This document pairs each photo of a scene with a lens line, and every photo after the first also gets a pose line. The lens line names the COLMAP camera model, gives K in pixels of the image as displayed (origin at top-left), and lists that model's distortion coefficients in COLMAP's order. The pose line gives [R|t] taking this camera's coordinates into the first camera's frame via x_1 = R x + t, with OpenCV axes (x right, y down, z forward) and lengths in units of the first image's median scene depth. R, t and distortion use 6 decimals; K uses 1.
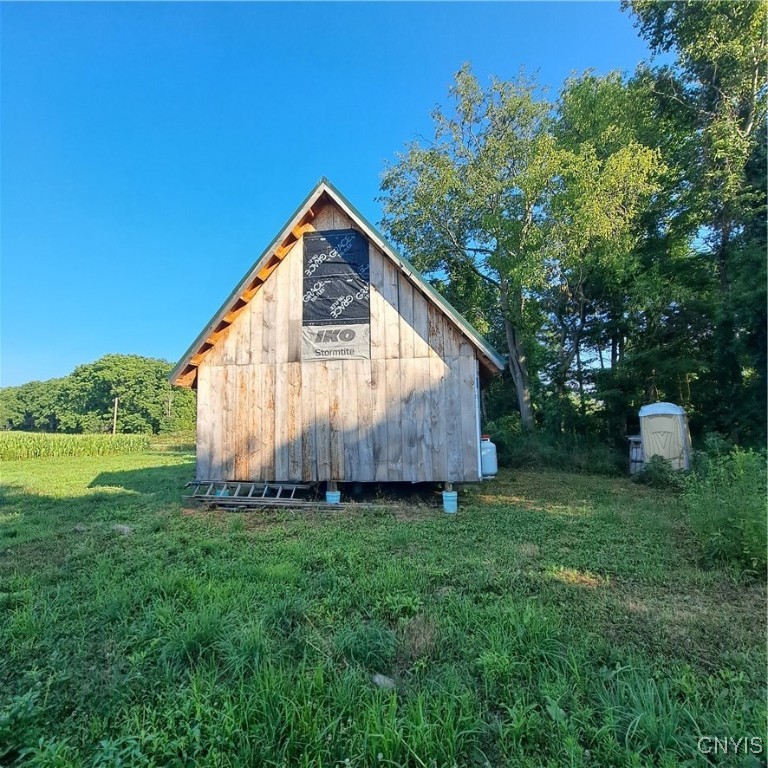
lens RADIAL K [[411.2, 0, 387.0], [0, 411.2, 384.3], [0, 0, 1]] dist [-0.004575, -0.001786]
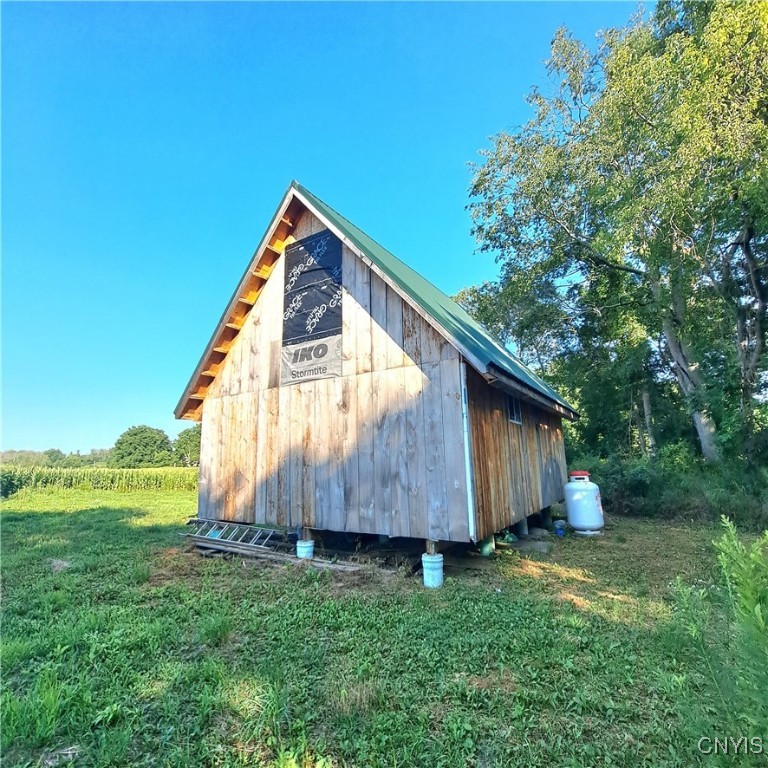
lens RADIAL K [[411.2, 0, 382.0], [0, 411.2, 383.1], [0, 0, 1]] dist [-0.004575, -0.001786]
pose [[0.903732, -0.083582, -0.419860, 0.367248], [0.047951, 0.994347, -0.094734, 0.032553], [0.425404, 0.065482, 0.902631, 0.297961]]
